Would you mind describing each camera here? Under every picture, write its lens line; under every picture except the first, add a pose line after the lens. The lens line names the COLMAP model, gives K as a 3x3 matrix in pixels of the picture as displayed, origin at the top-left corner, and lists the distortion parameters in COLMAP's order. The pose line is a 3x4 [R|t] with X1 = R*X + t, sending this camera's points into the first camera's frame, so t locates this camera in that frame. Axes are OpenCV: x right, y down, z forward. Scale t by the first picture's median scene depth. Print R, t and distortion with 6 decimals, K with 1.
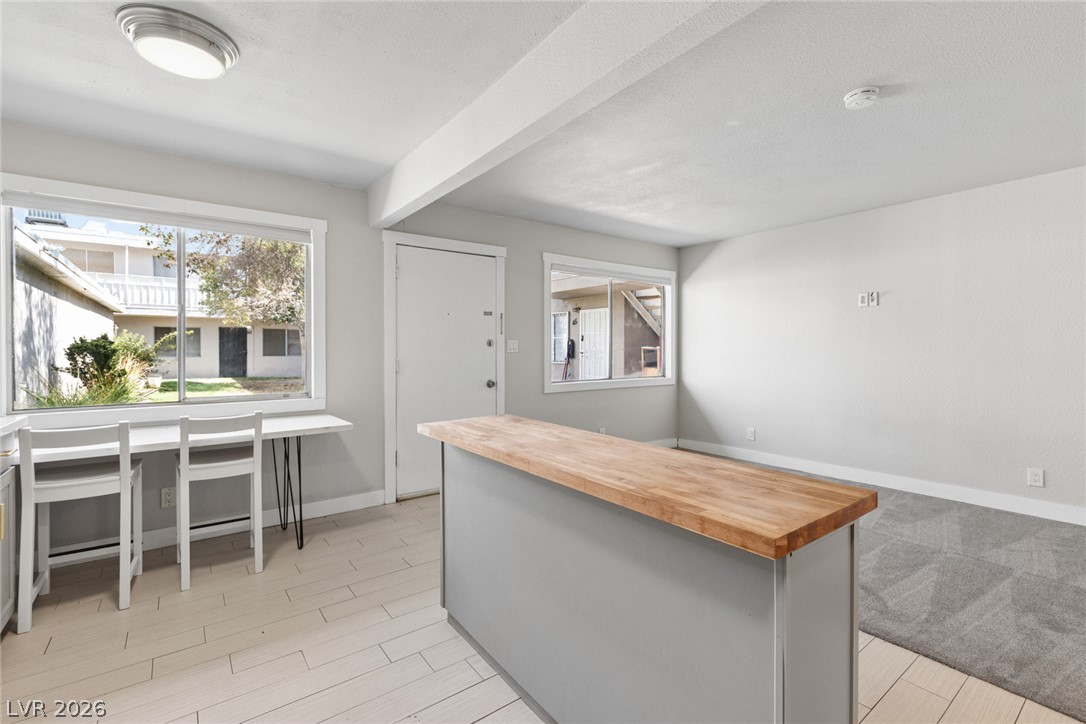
lens RADIAL K [[486.9, 0, 543.5], [0, 486.9, 357.0], [0, 0, 1]] dist [0.002384, -0.000250]
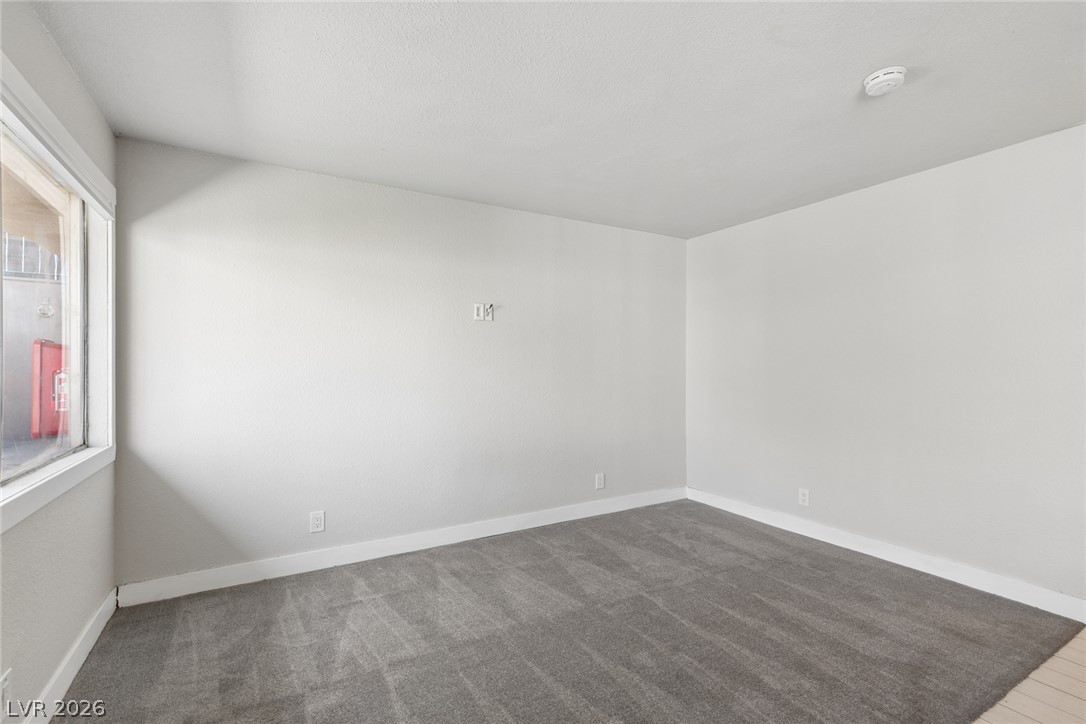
lens RADIAL K [[489.6, 0, 543.1], [0, 489.6, 365.8], [0, 0, 1]] dist [0.001605, -0.000405]
pose [[0.115955, 0.001259, 0.993254, -0.138863], [0.015676, 0.999872, -0.003098, -0.022980], [-0.993131, 0.015929, 0.115920, 0.785433]]
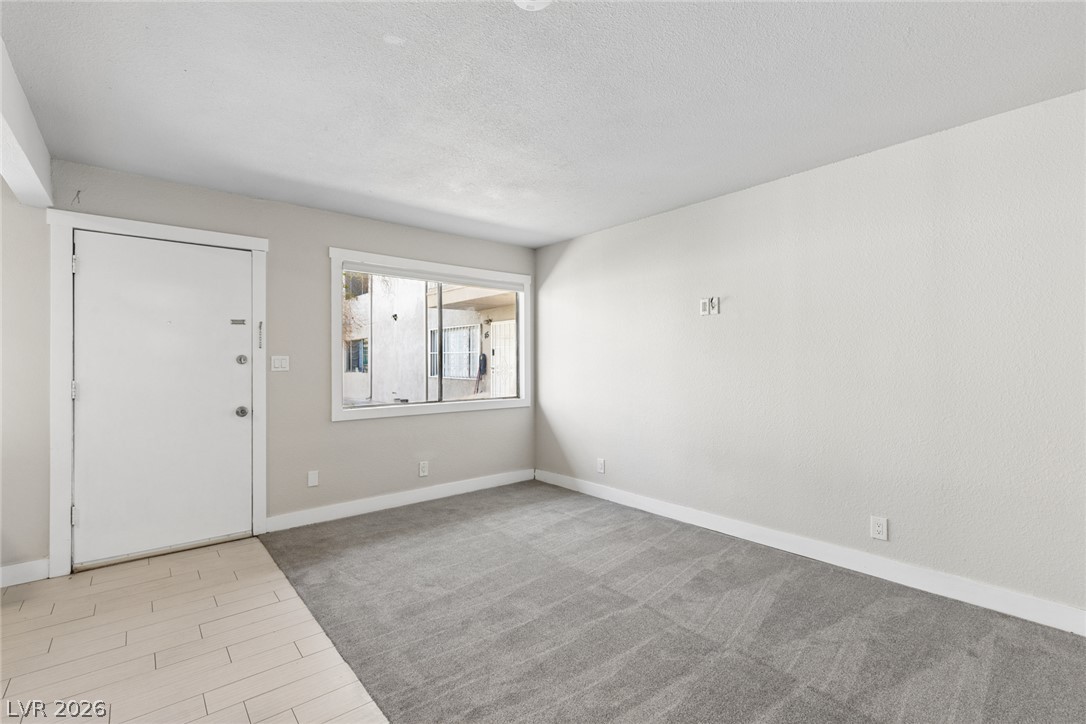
lens RADIAL K [[486.4, 0, 545.7], [0, 486.4, 364.5], [0, 0, 1]] dist [0.001976, 0.000149]
pose [[0.998462, -0.002076, 0.055398, 0.333148], [0.002790, 0.999914, -0.012811, -0.009030], [-0.055367, 0.012946, 0.998382, 0.184290]]
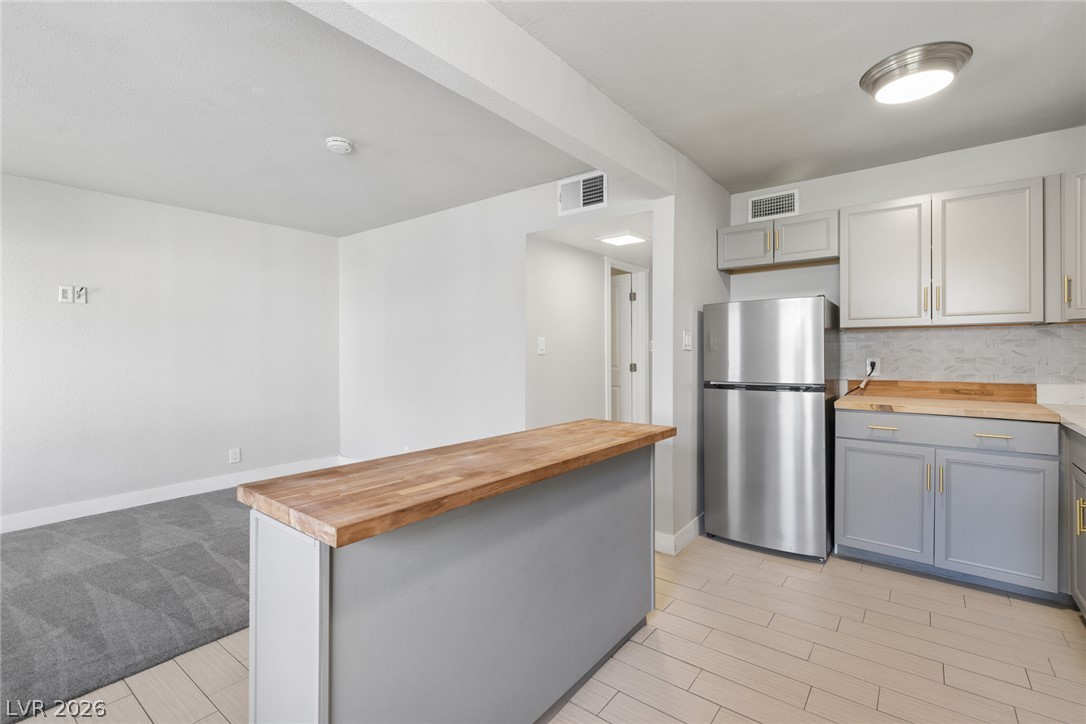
lens RADIAL K [[489.5, 0, 546.9], [0, 489.5, 353.2], [0, 0, 1]] dist [0.002784, 0.000001]
pose [[-0.270936, 0.001307, 0.962596, -0.342362], [0.019351, 0.999804, 0.004089, -0.006925], [-0.962403, 0.019735, -0.270909, 0.442705]]
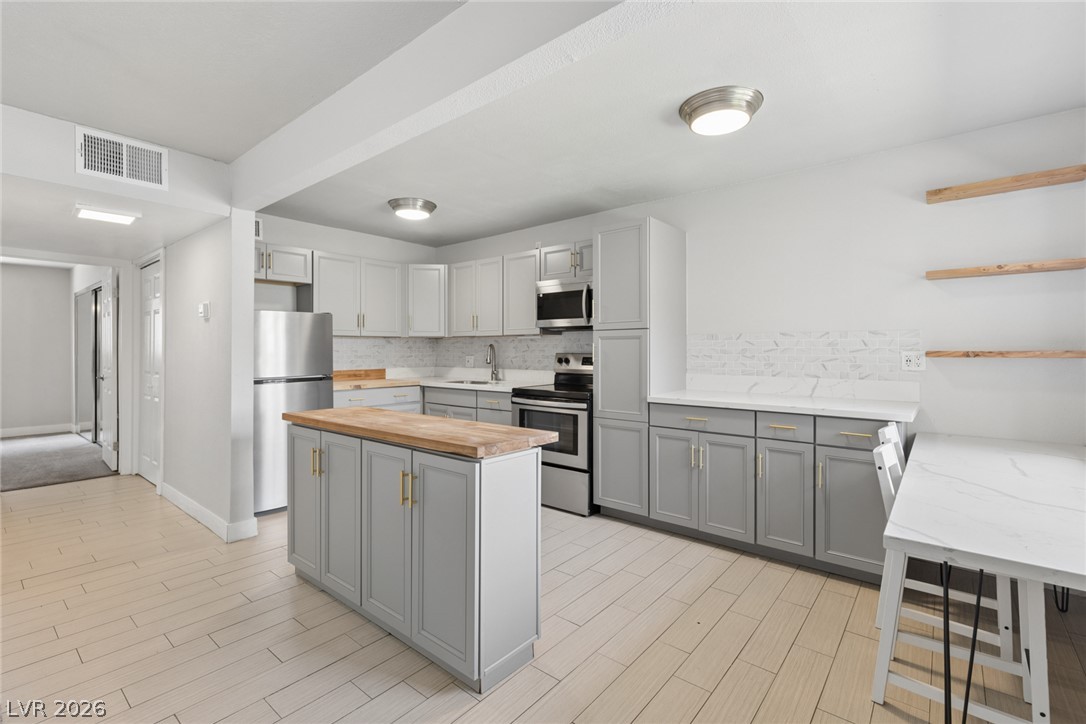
lens RADIAL K [[486.2, 0, 544.5], [0, 486.2, 346.9], [0, 0, 1]] dist [0.003684, 0.000231]
pose [[-0.971723, 0.001034, -0.236123, -0.002465], [-0.001787, 0.999930, 0.011734, -0.020297], [0.236118, 0.011824, -0.971652, 0.911714]]
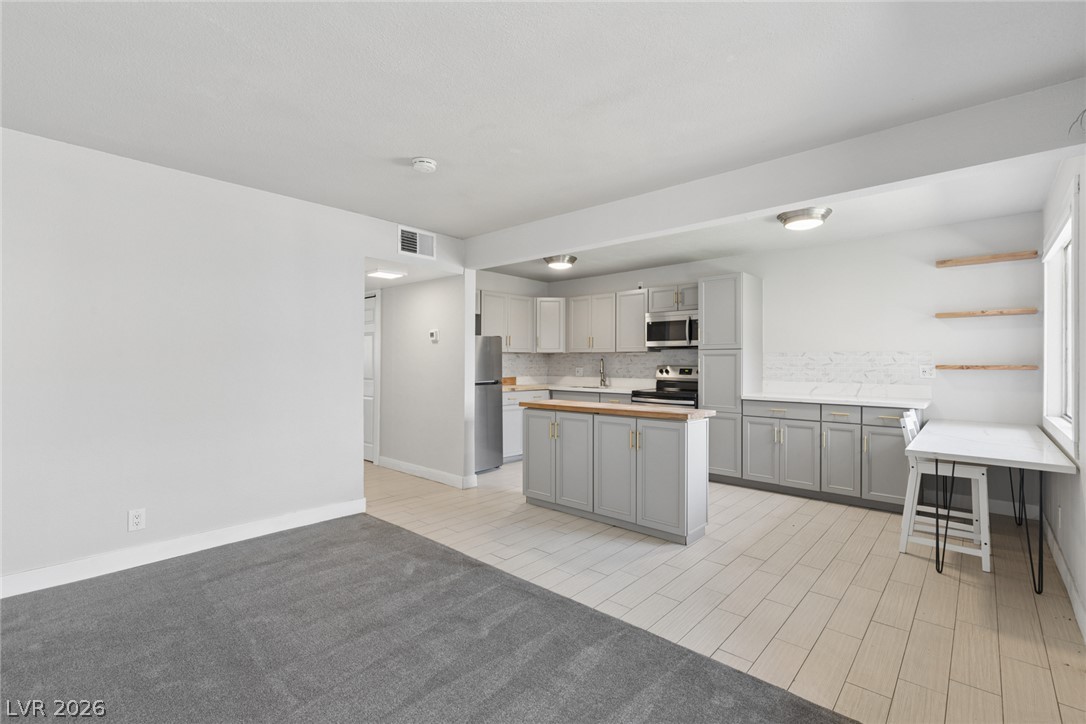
lens RADIAL K [[486.9, 0, 543.5], [0, 486.9, 357.0], [0, 0, 1]] dist [0.002384, -0.000250]
pose [[-0.980251, -0.004086, -0.197713, 0.315906], [-0.005397, 0.999967, 0.006095, -0.026110], [0.197681, 0.007042, -0.980241, 1.204109]]
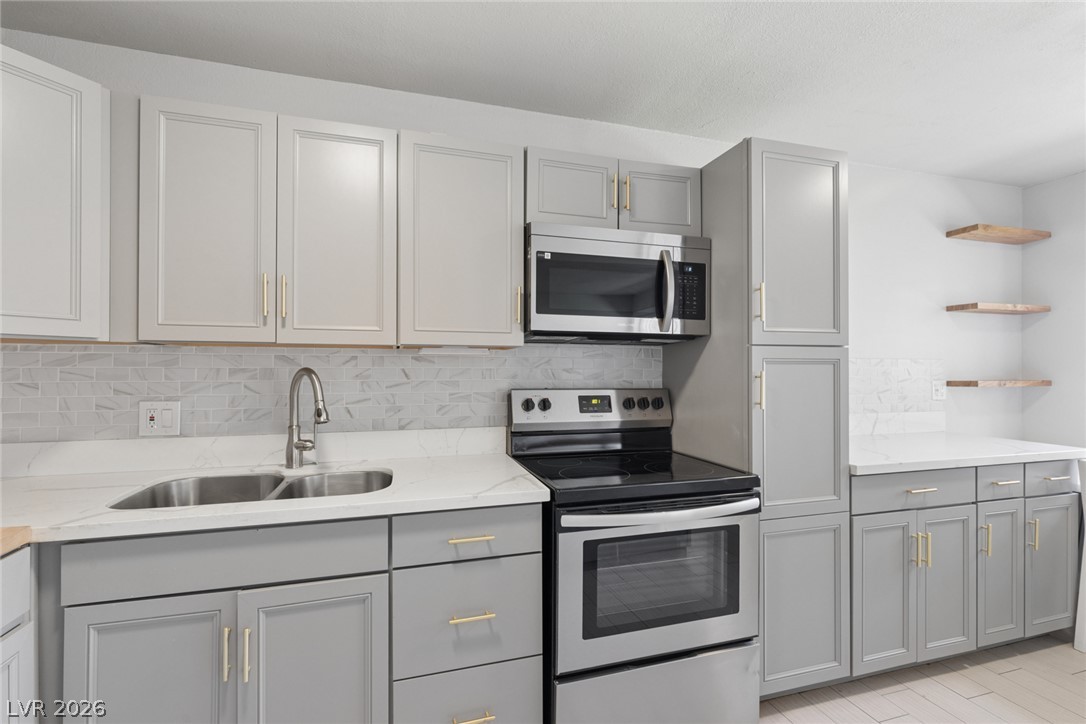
lens RADIAL K [[489.6, 0, 543.1], [0, 489.6, 365.8], [0, 0, 1]] dist [0.001605, -0.000405]
pose [[-0.340201, -0.004688, -0.940341, 0.163183], [-0.017915, 0.999838, 0.001496, -0.018978], [0.940182, 0.017355, -0.340230, 0.119805]]
